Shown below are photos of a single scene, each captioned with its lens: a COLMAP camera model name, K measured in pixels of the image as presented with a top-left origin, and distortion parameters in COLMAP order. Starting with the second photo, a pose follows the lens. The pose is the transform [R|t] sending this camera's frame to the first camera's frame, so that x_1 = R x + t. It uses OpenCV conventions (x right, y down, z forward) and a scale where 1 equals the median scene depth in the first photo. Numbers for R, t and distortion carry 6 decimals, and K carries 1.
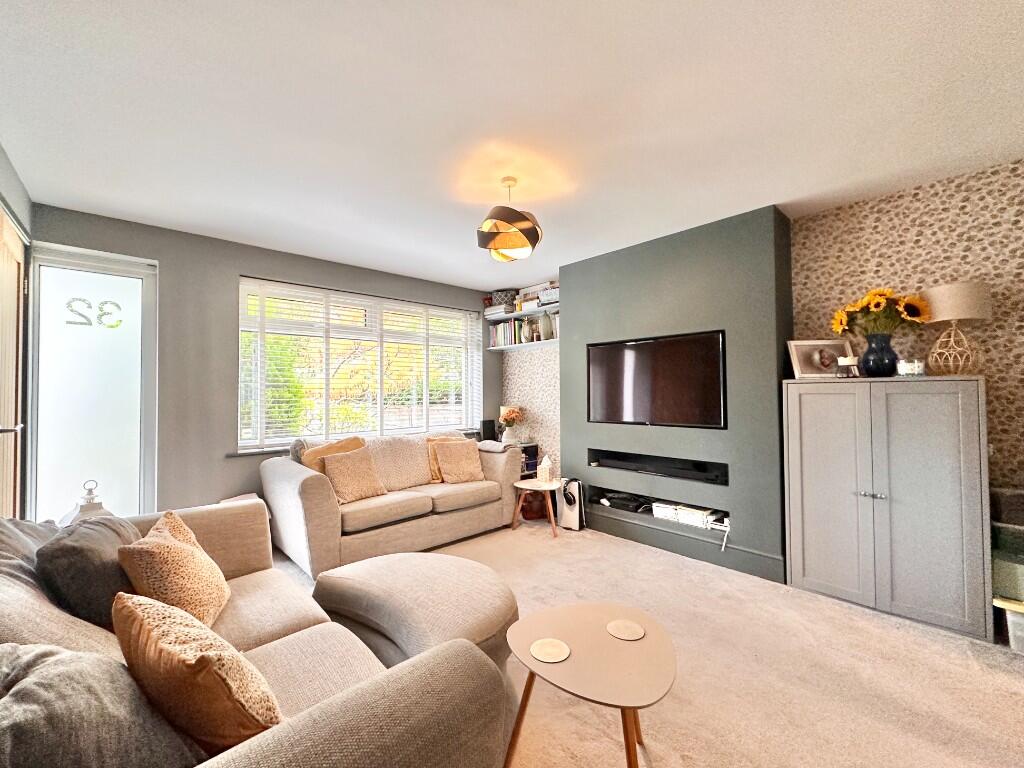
lens RADIAL K [[422.2, 0, 510.3], [0, 422.2, 383.2], [0, 0, 1]] dist [0.000760, 0.000140]
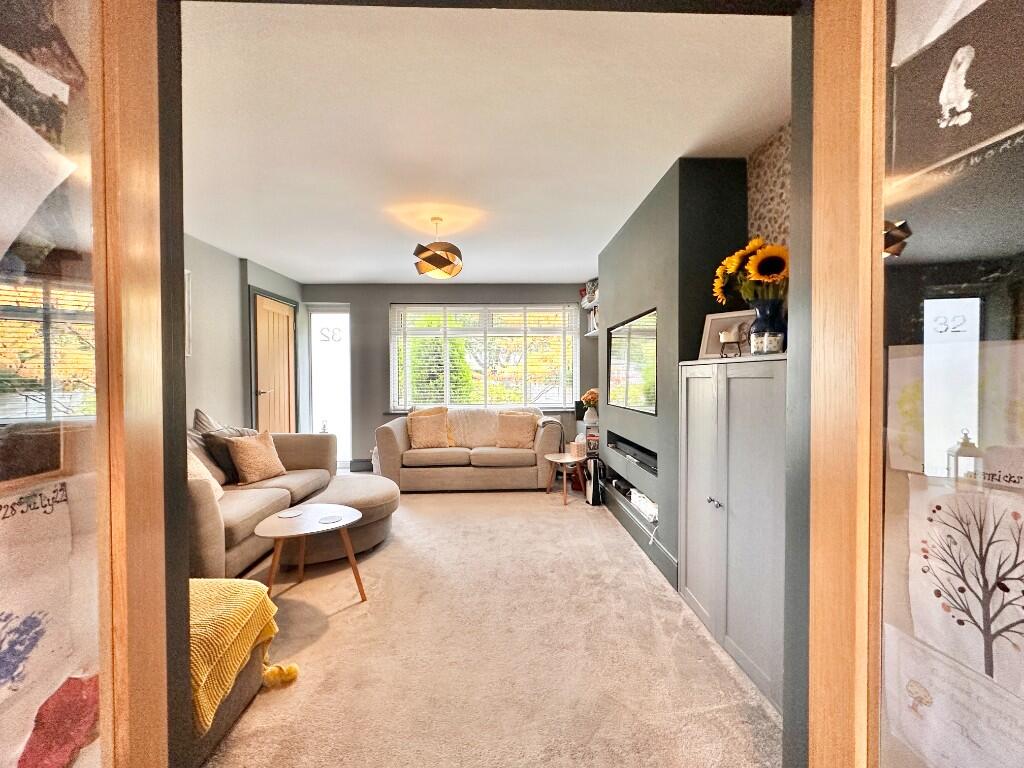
lens RADIAL K [[407.9, 0, 510.7], [0, 407.9, 383.8], [0, 0, 1]] dist [-0.002939, 0.000270]
pose [[0.757173, 0.013332, -0.653079, 0.720061], [0.014920, 0.999178, 0.037695, 0.000472], [0.653044, -0.038285, 0.756351, 0.104063]]
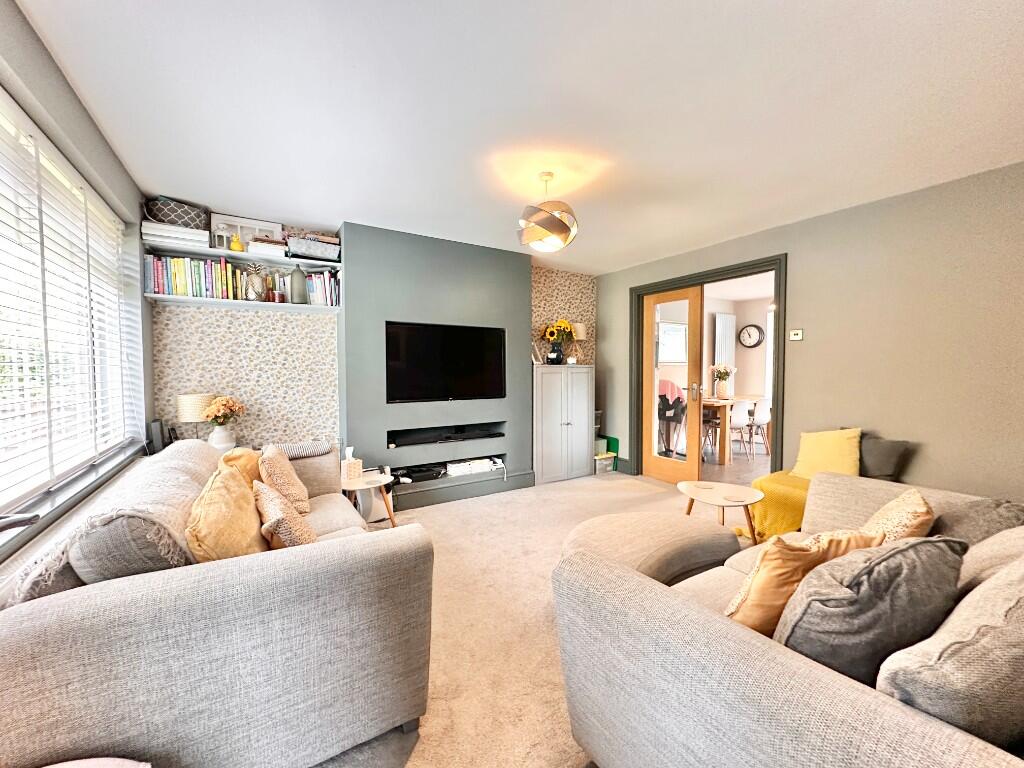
lens RADIAL K [[407.9, 0, 510.7], [0, 407.9, 383.8], [0, 0, 1]] dist [-0.002939, 0.000270]
pose [[0.186872, -0.029450, 0.981943, -0.728242], [-0.022133, 0.999171, 0.034178, 0.011172], [-0.982135, -0.028121, 0.186066, 0.612186]]
